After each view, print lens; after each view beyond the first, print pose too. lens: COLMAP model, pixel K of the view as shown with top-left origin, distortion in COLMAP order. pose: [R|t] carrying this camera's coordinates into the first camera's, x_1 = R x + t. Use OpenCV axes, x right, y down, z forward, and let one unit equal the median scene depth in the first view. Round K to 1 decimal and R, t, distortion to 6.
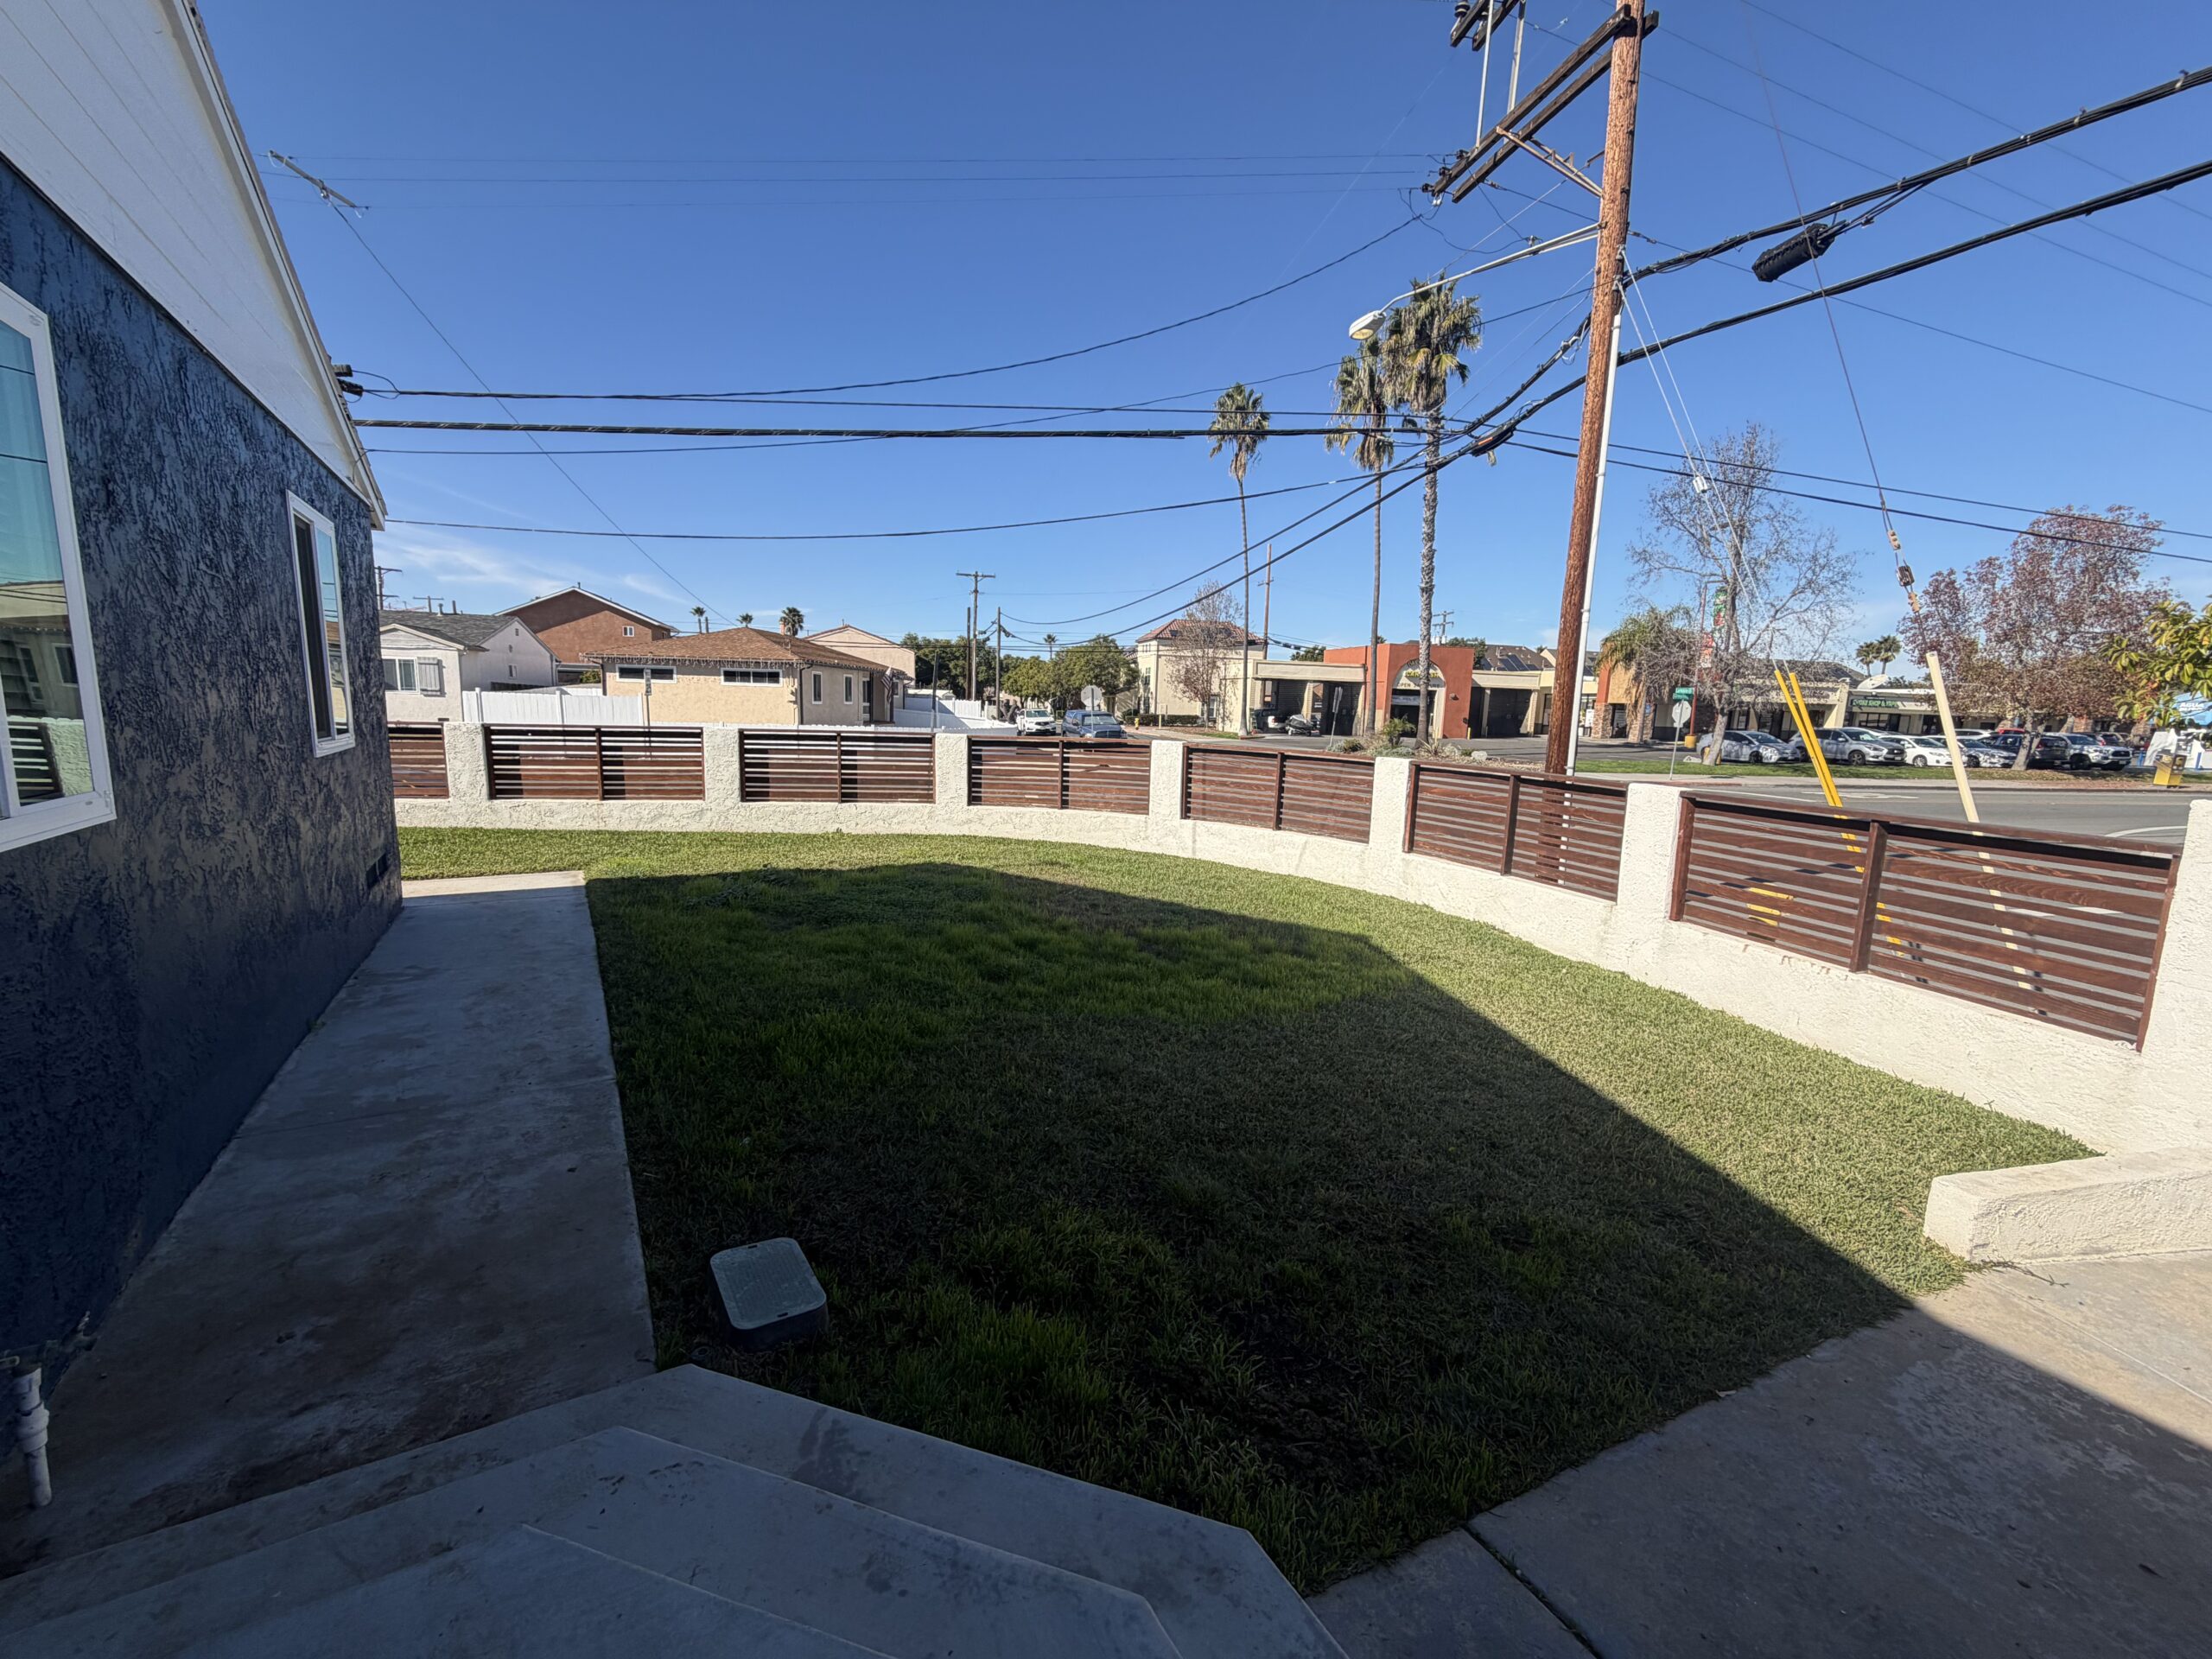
lens RADIAL K [[881.1, 0, 1097.2], [0, 881.1, 832.7], [0, 0, 1]] dist [0.001020, -0.000116]
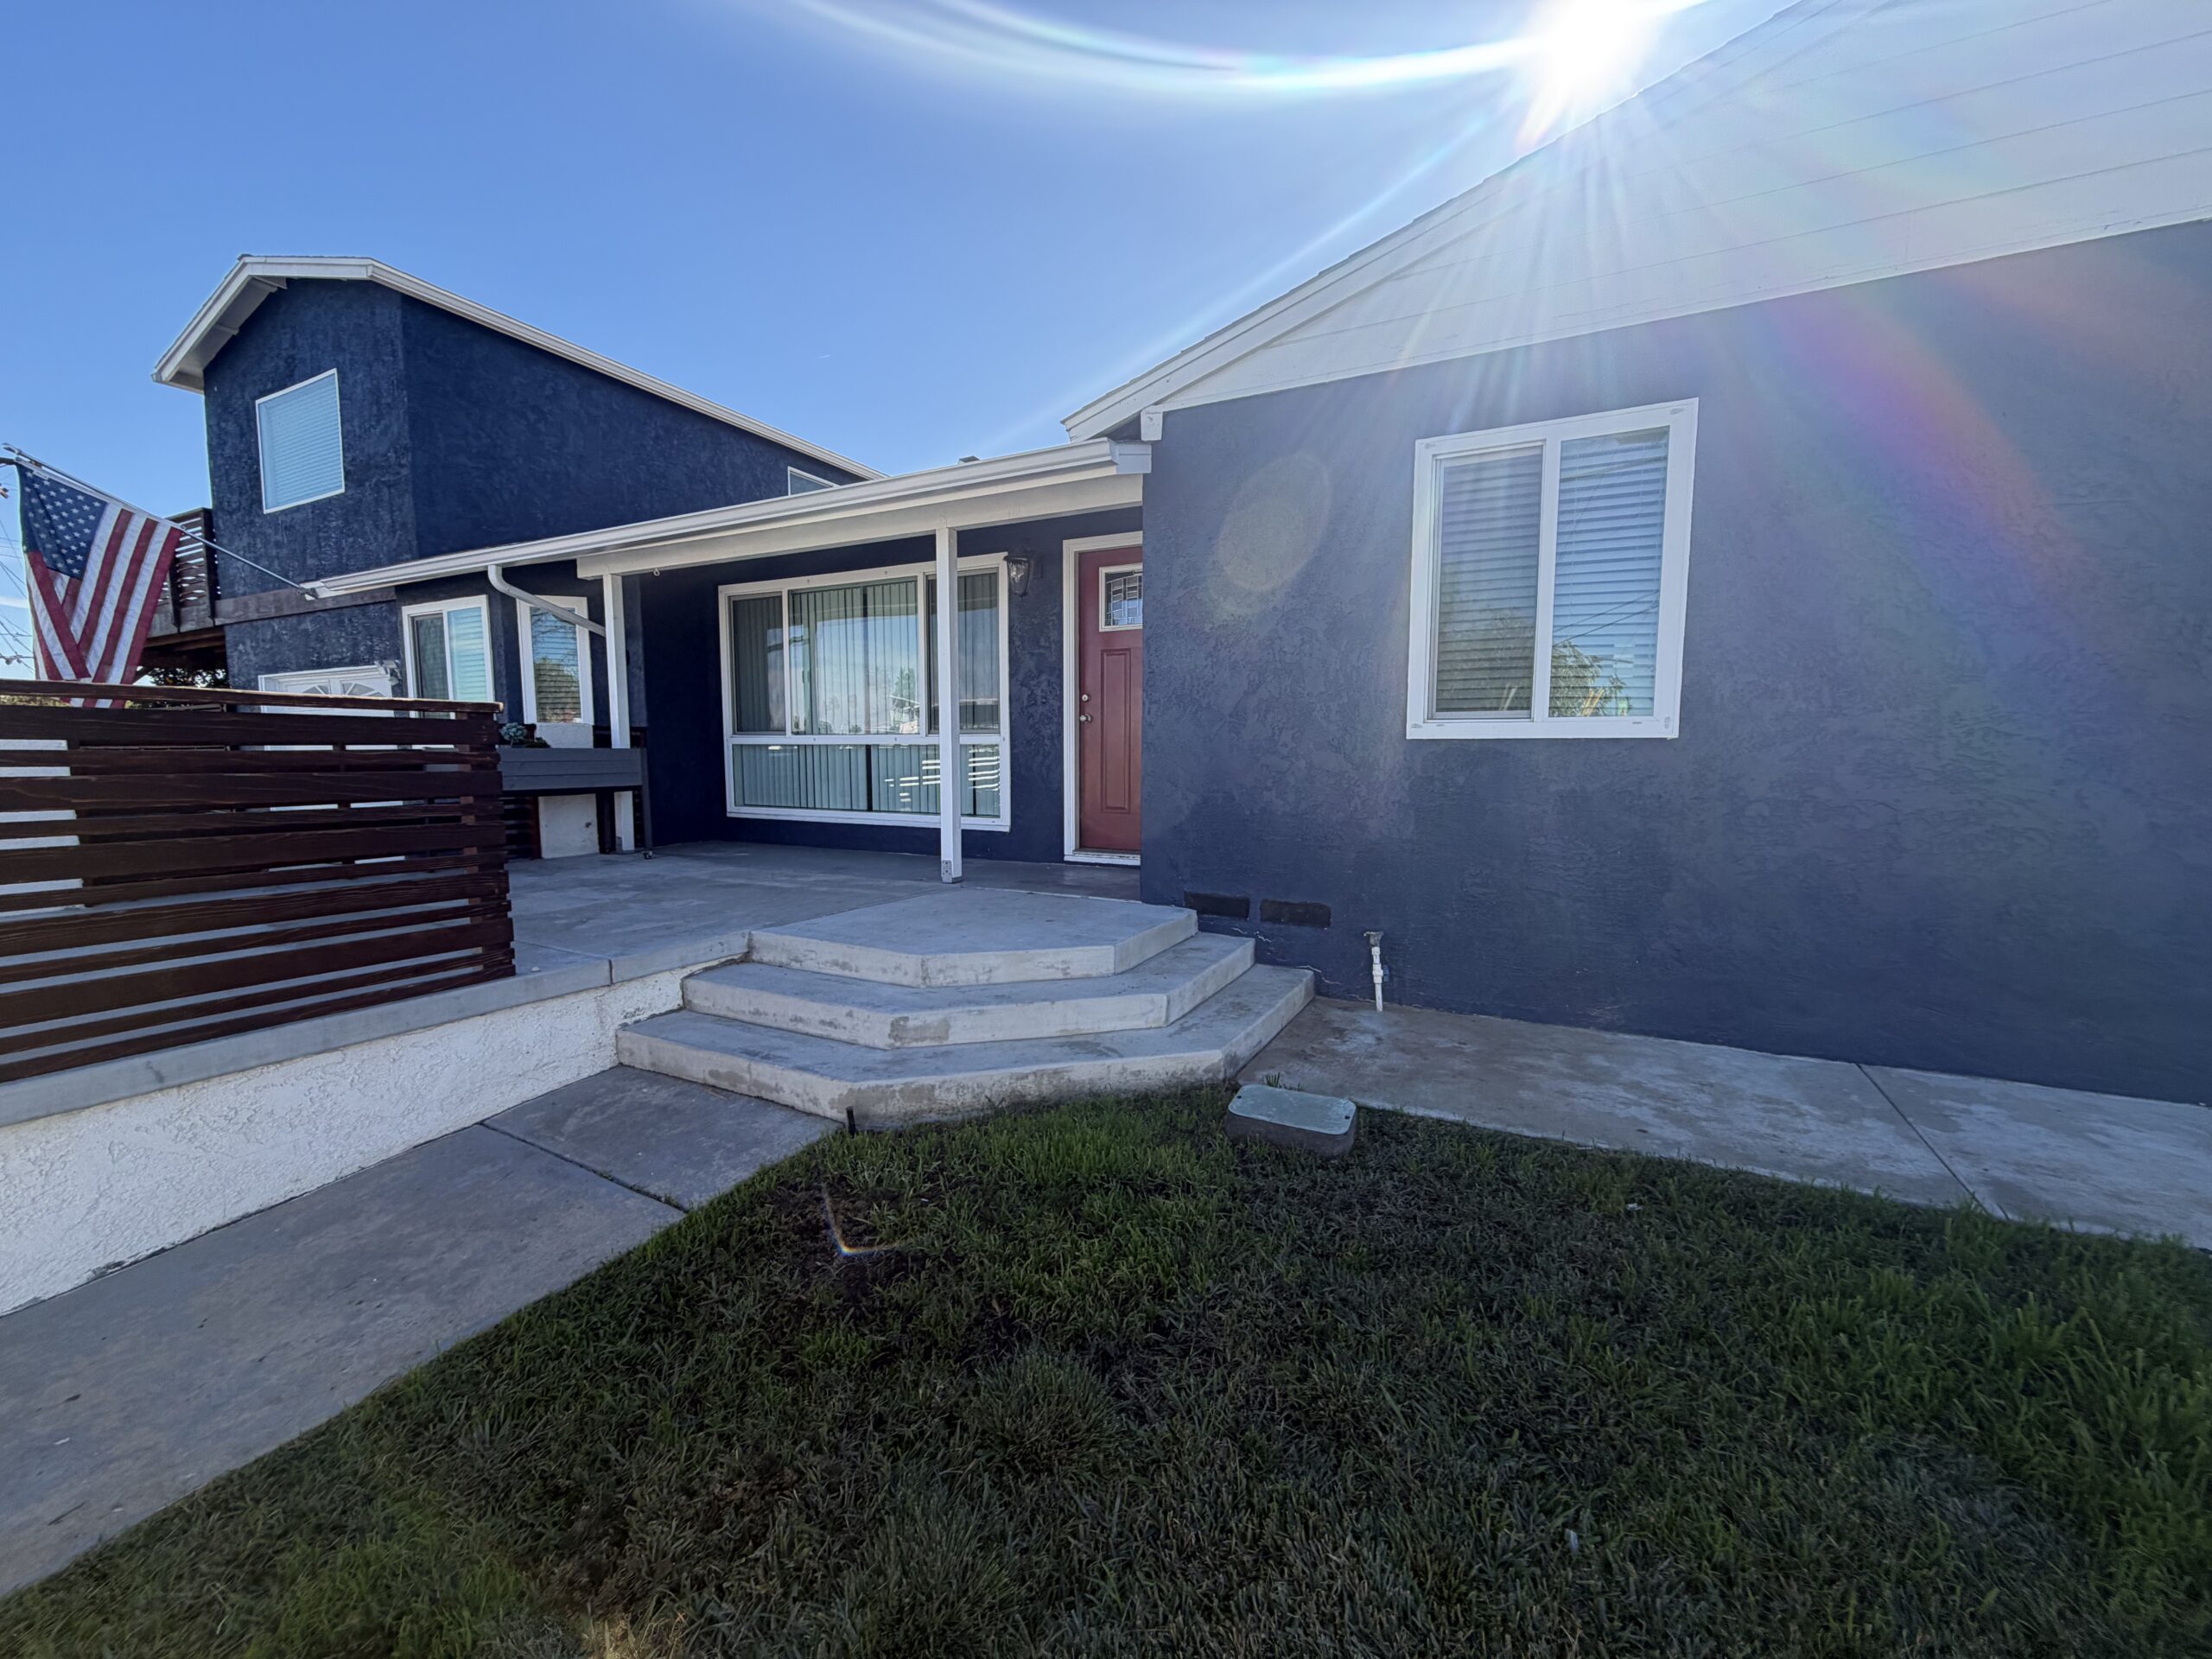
lens RADIAL K [[881.1, 0, 1097.2], [0, 881.1, 832.7], [0, 0, 1]] dist [0.001020, -0.000116]
pose [[-0.850510, 0.020714, -0.525551, 0.101363], [-0.101934, 0.973787, 0.203342, -0.013429], [0.515987, 0.226516, -0.826104, 0.390460]]
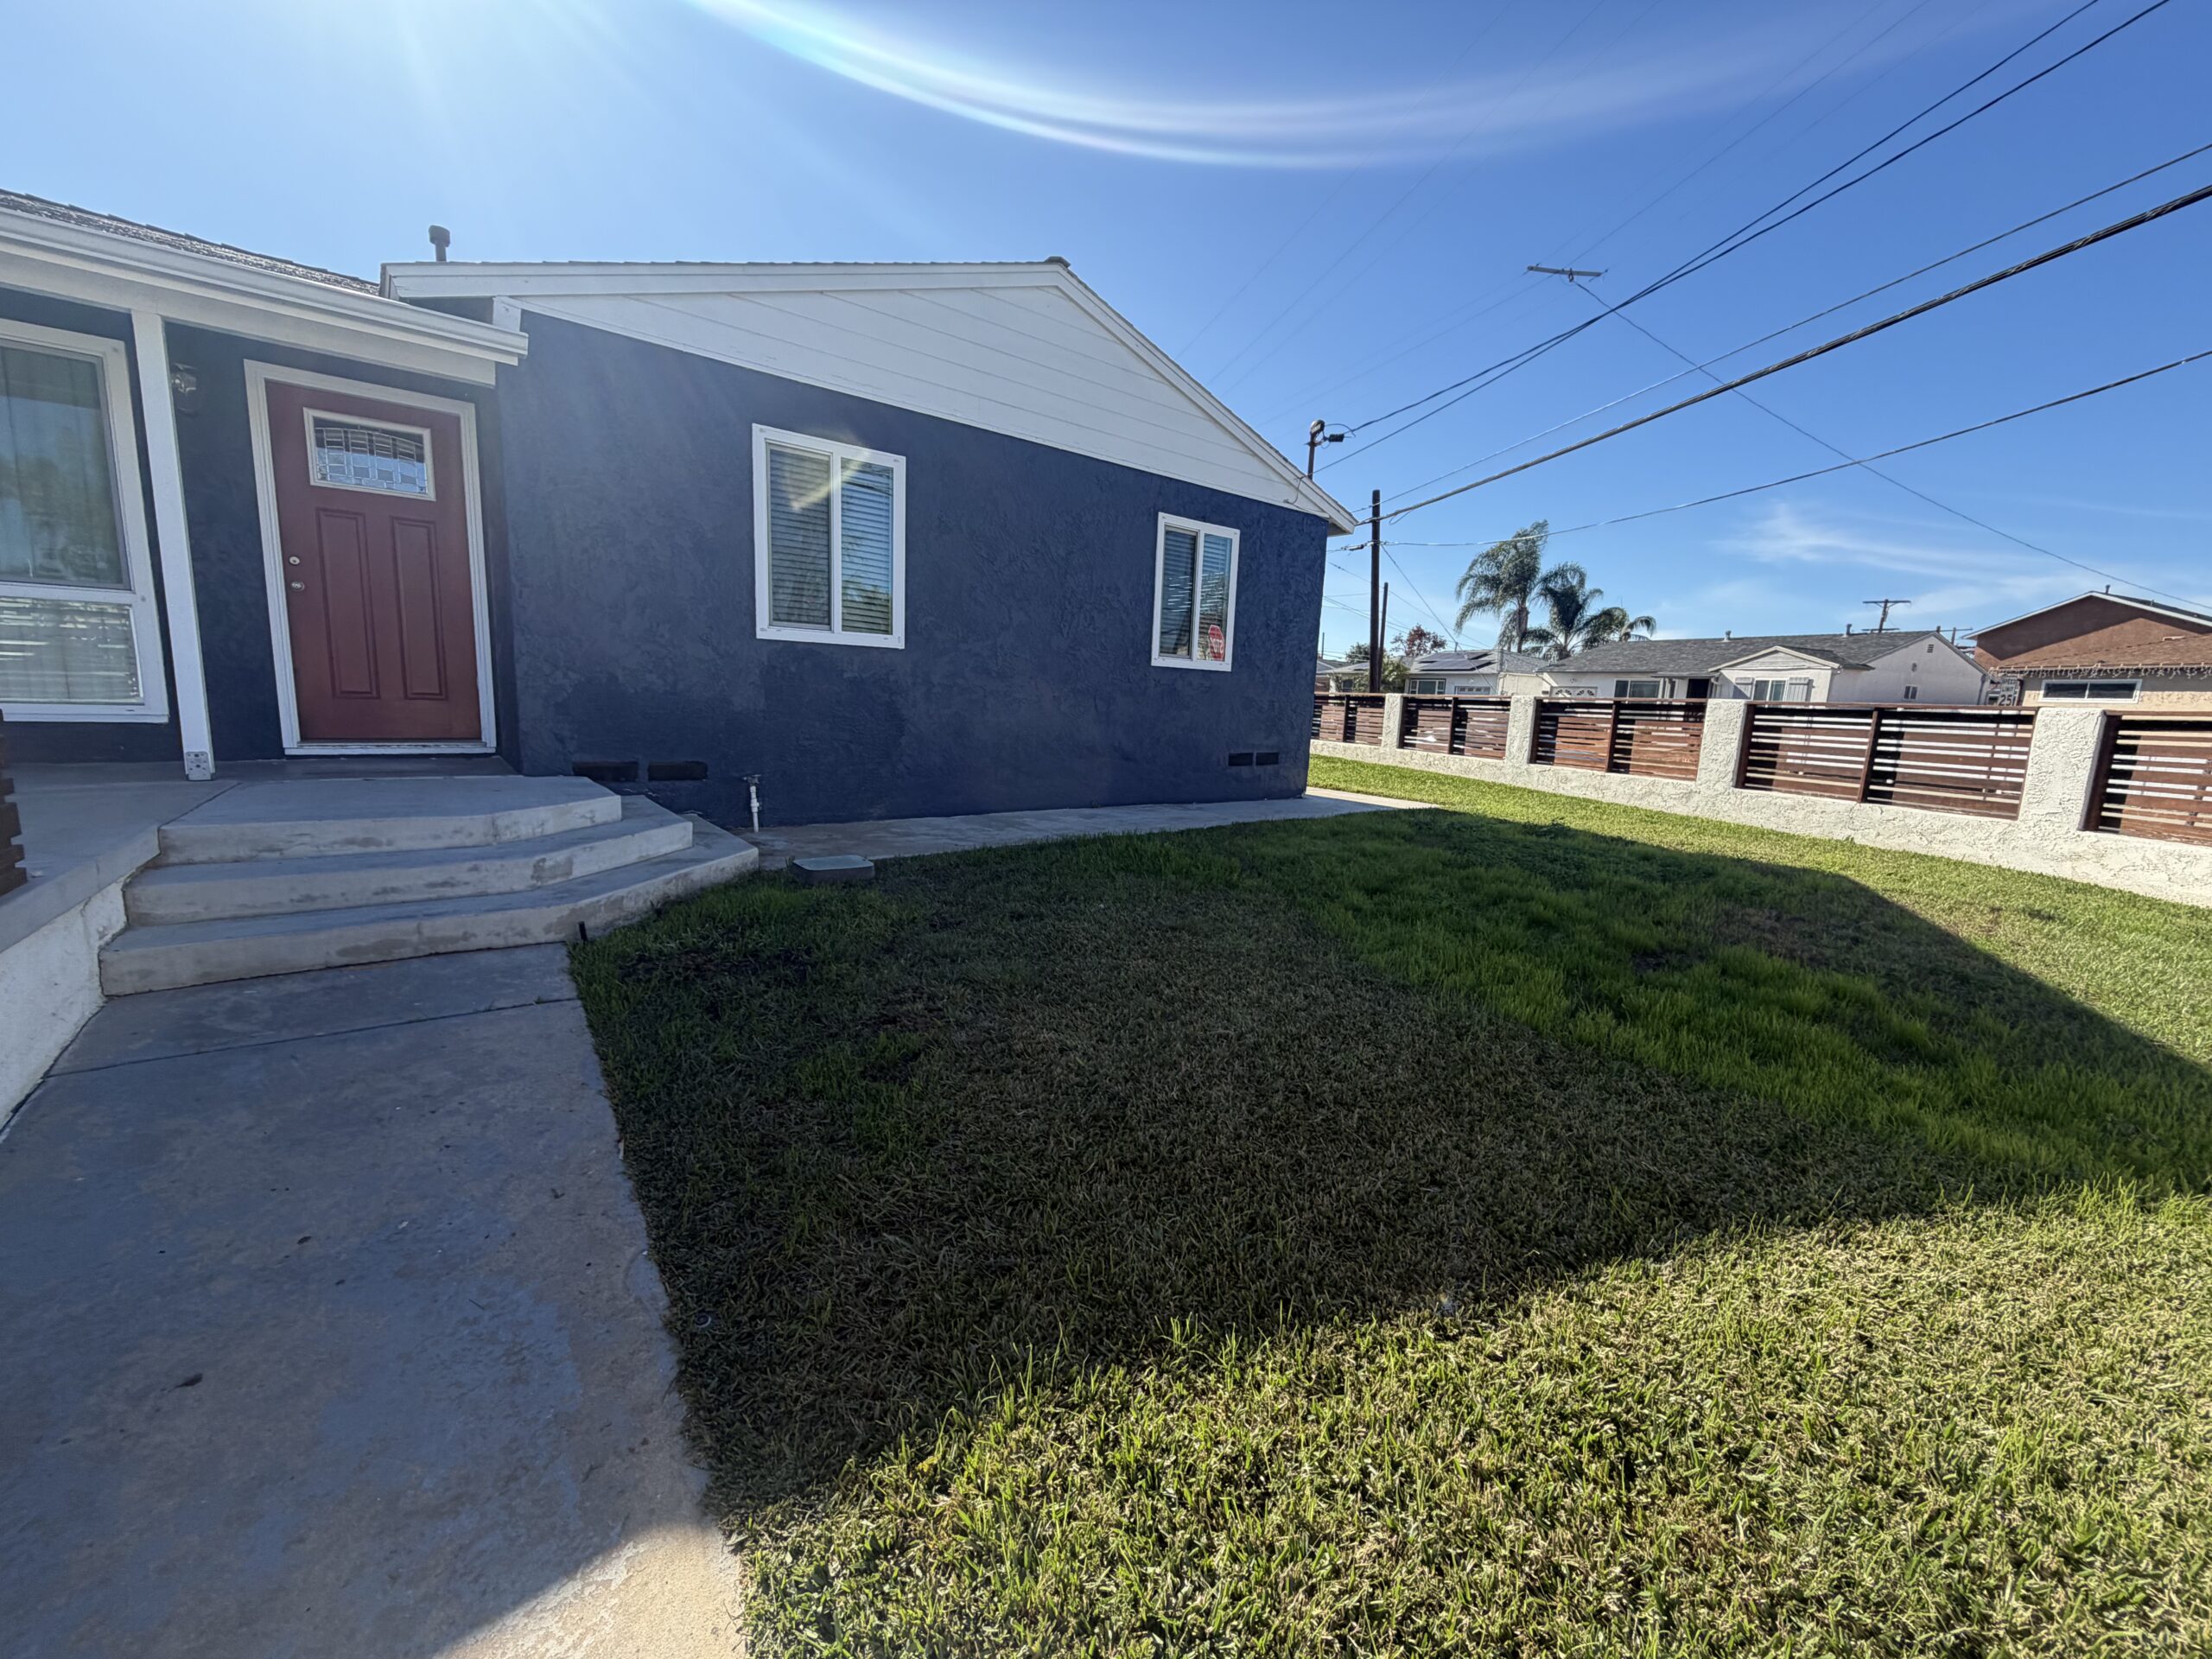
lens RADIAL K [[881.1, 0, 1097.2], [0, 881.1, 832.7], [0, 0, 1]] dist [0.001020, -0.000116]
pose [[0.138374, 0.134035, -0.981268, 0.353936], [-0.183927, 0.977042, 0.107521, 0.029273], [0.973151, 0.165603, 0.159849, 0.276714]]
